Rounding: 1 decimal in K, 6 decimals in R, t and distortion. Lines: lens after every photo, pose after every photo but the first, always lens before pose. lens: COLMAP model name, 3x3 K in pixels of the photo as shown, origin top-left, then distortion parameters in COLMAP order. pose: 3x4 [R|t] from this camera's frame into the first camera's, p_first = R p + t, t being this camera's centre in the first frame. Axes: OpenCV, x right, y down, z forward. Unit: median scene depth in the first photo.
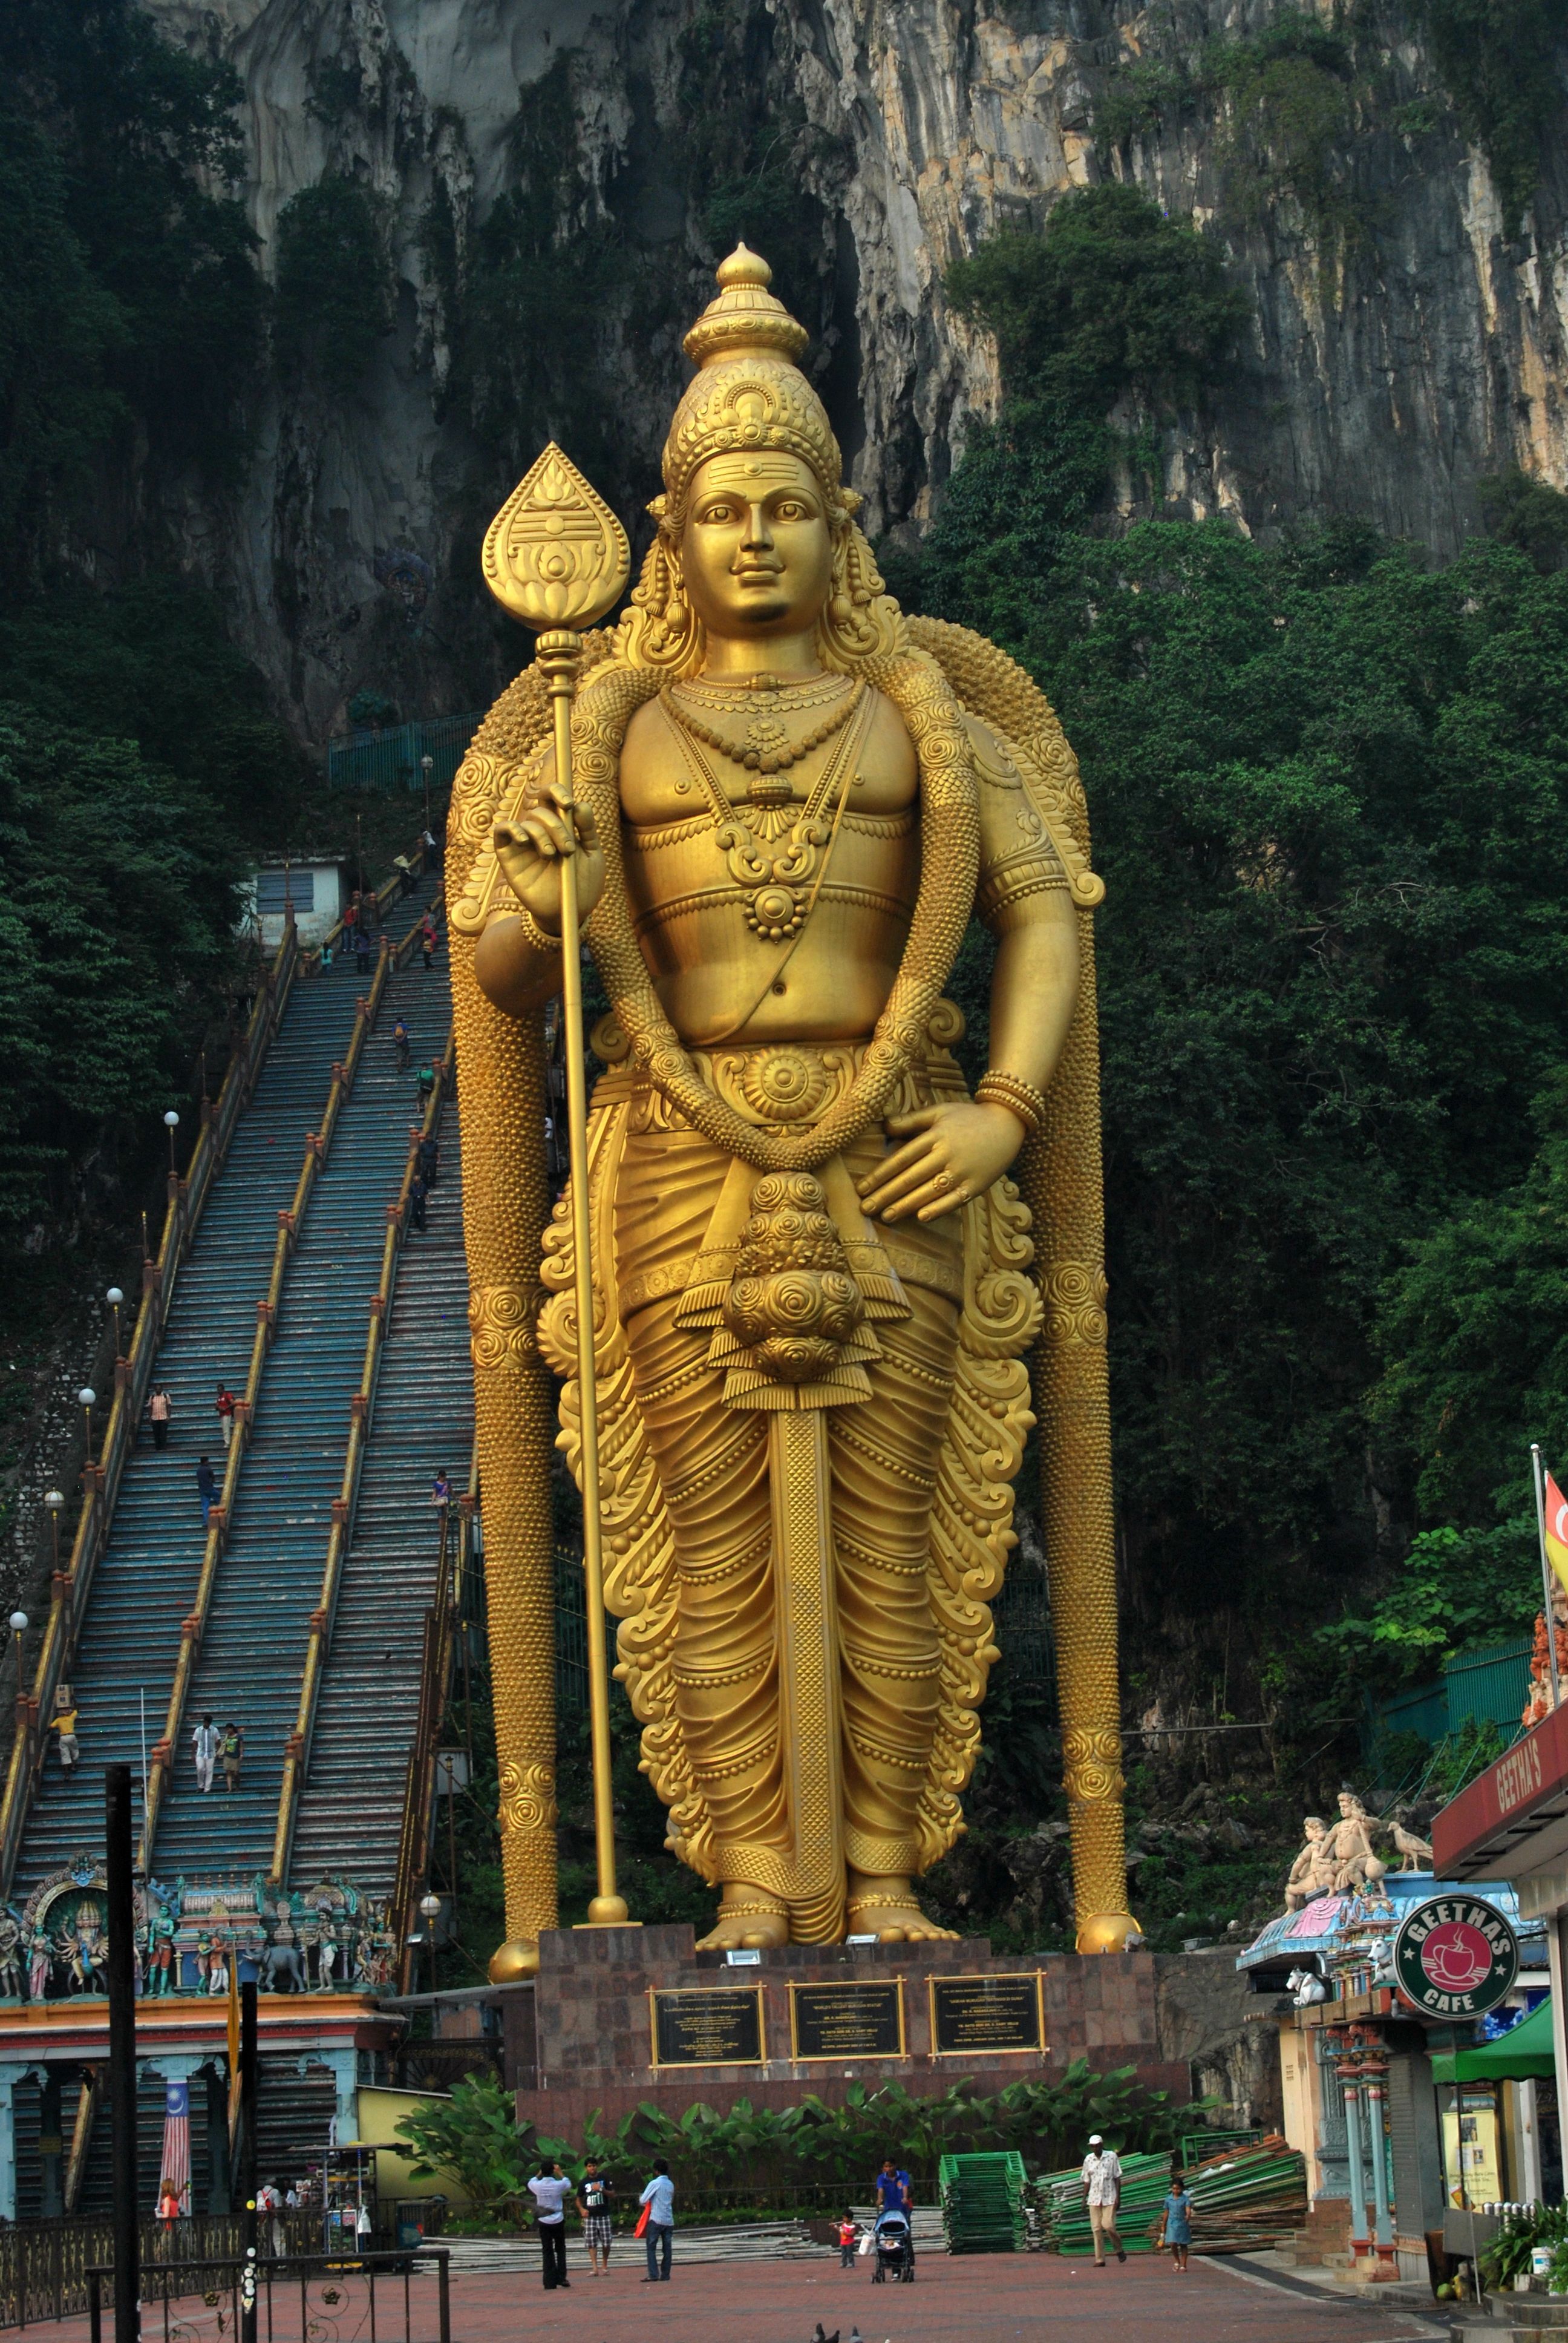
lens RADIAL K [[5571.2, 0, 776.3], [0, 5571.2, 1101.2], [0, 0, 1]] dist [-0.040928, 0.185889]
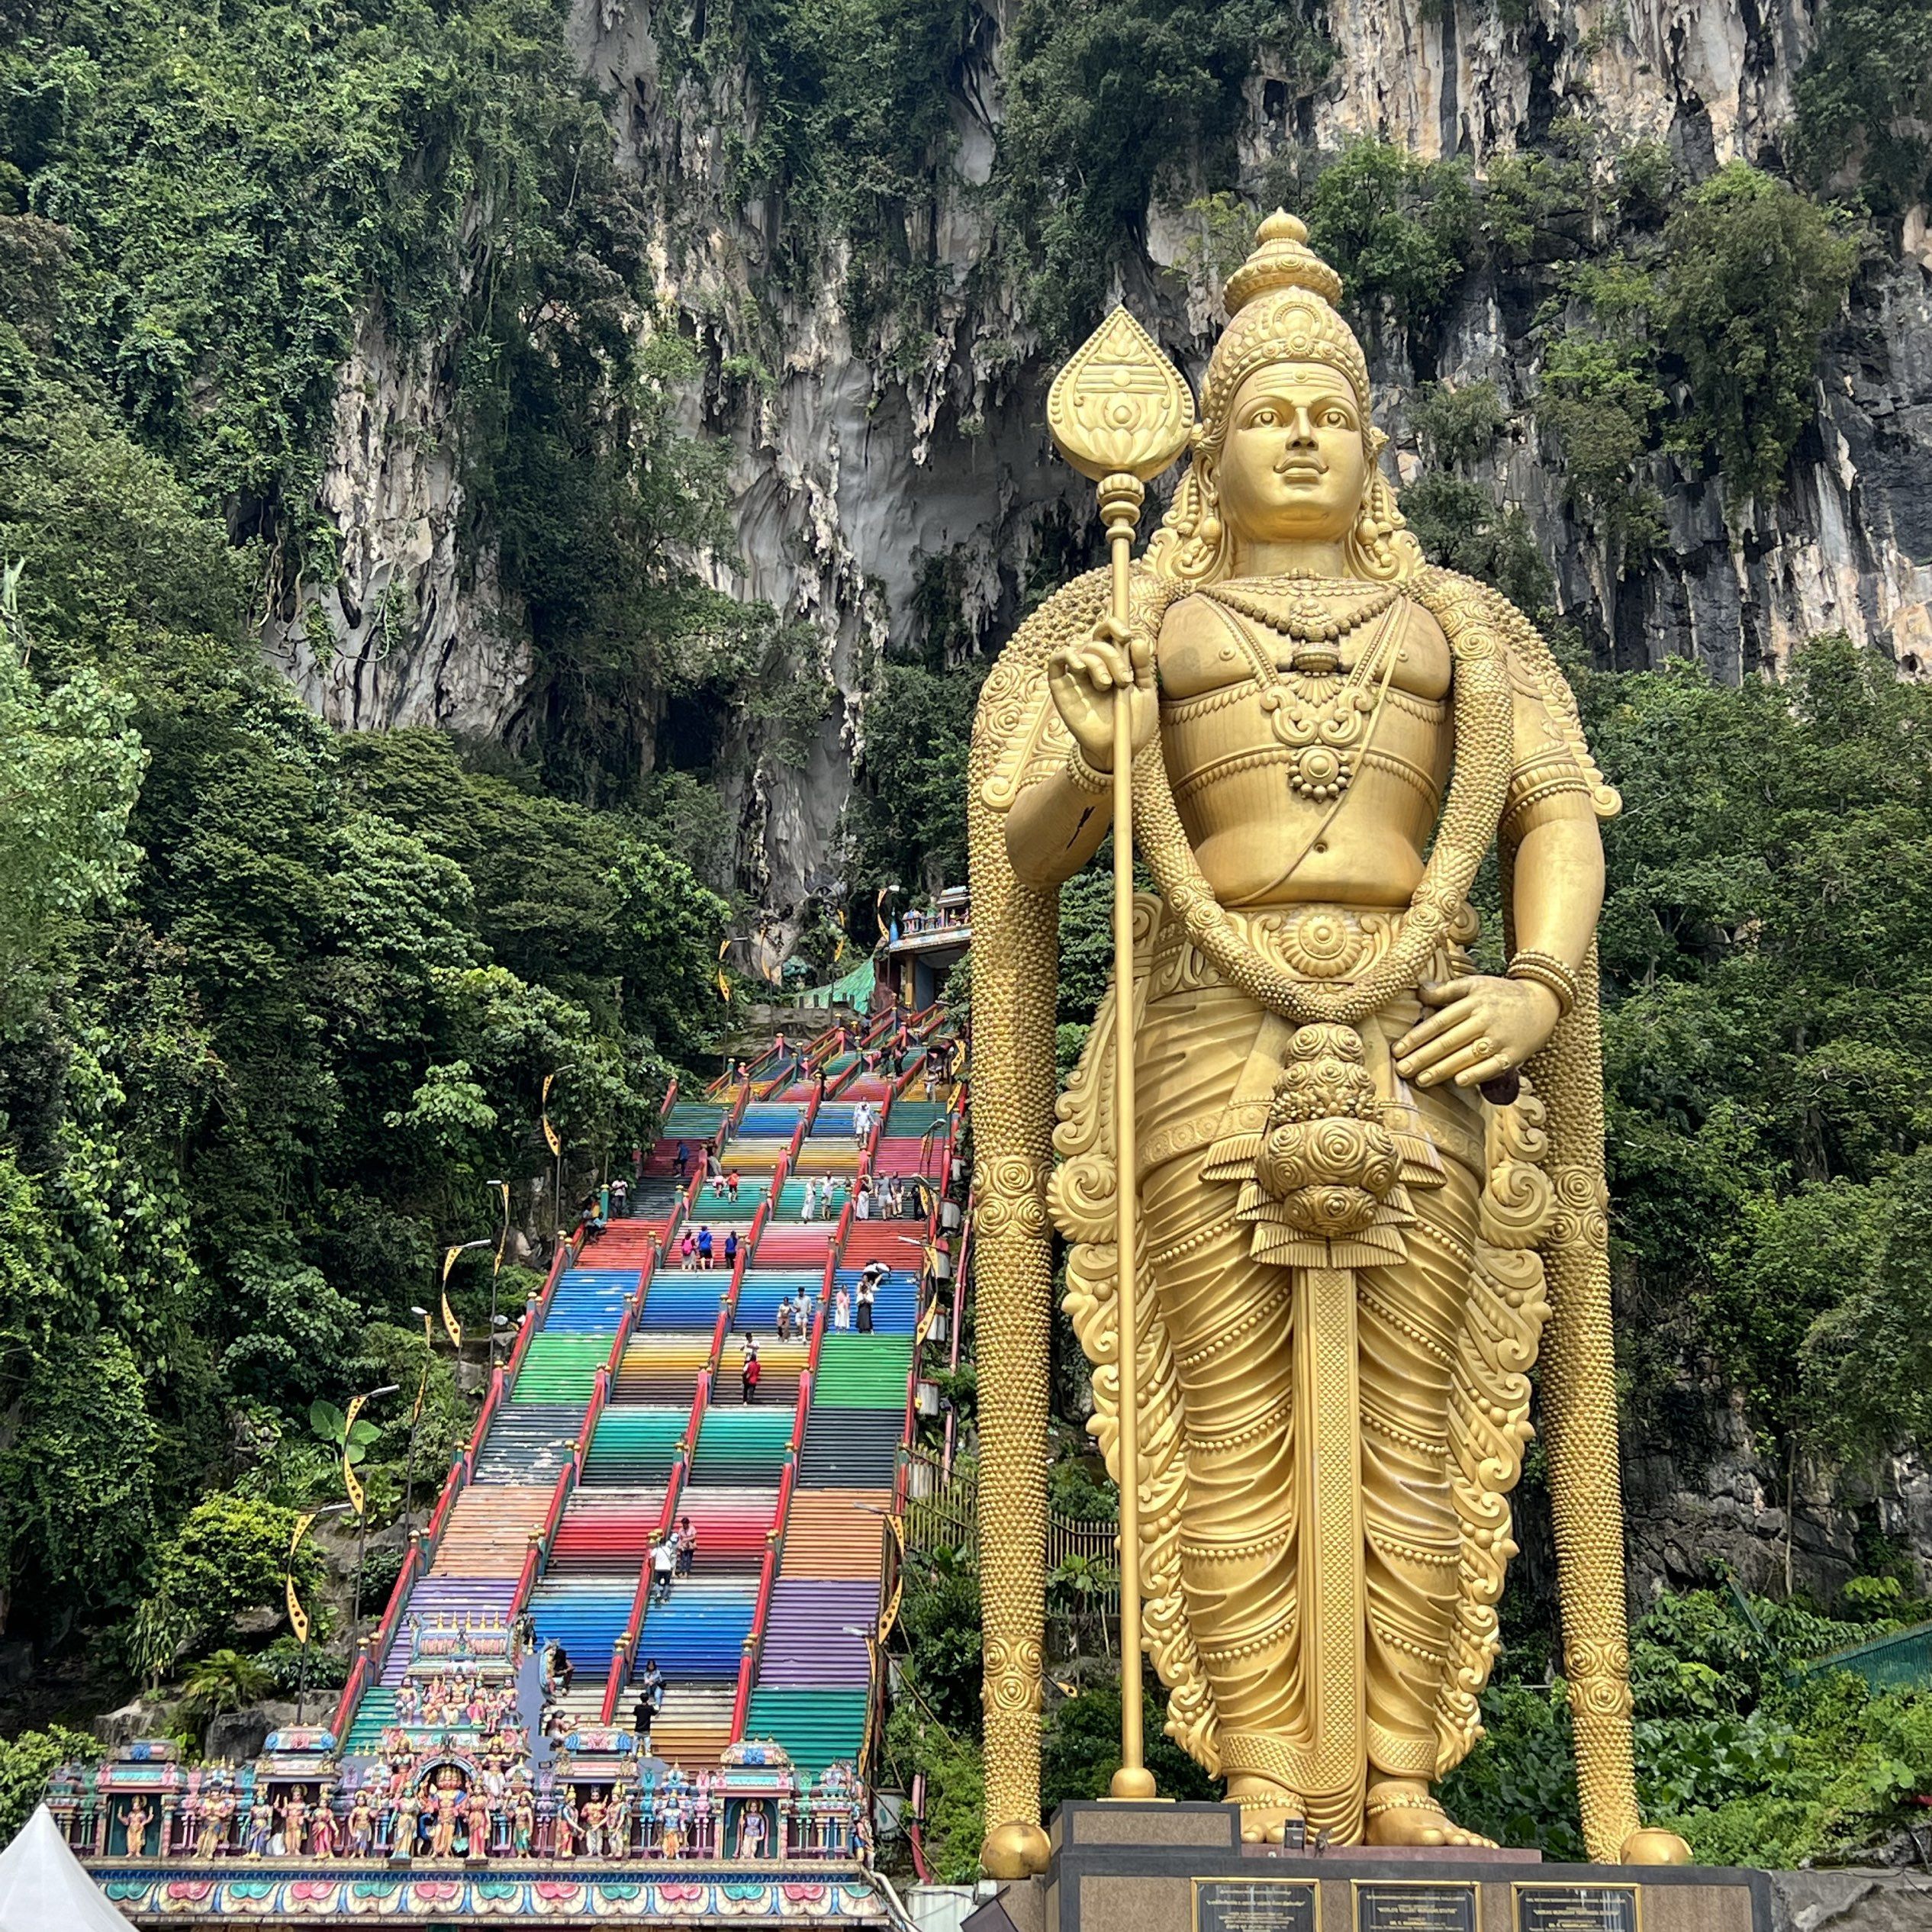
lens RADIAL K [[3070.0, 0, 966.0], [0, 3070.0, 966.0], [0, 0, 1]] dist [0.235465, -0.871513]
pose [[0.998346, 0.057442, 0.002183, -0.061688], [-0.056380, 0.985882, -0.157665, 0.089517], [-0.011209, 0.157281, 0.987490, 0.453529]]
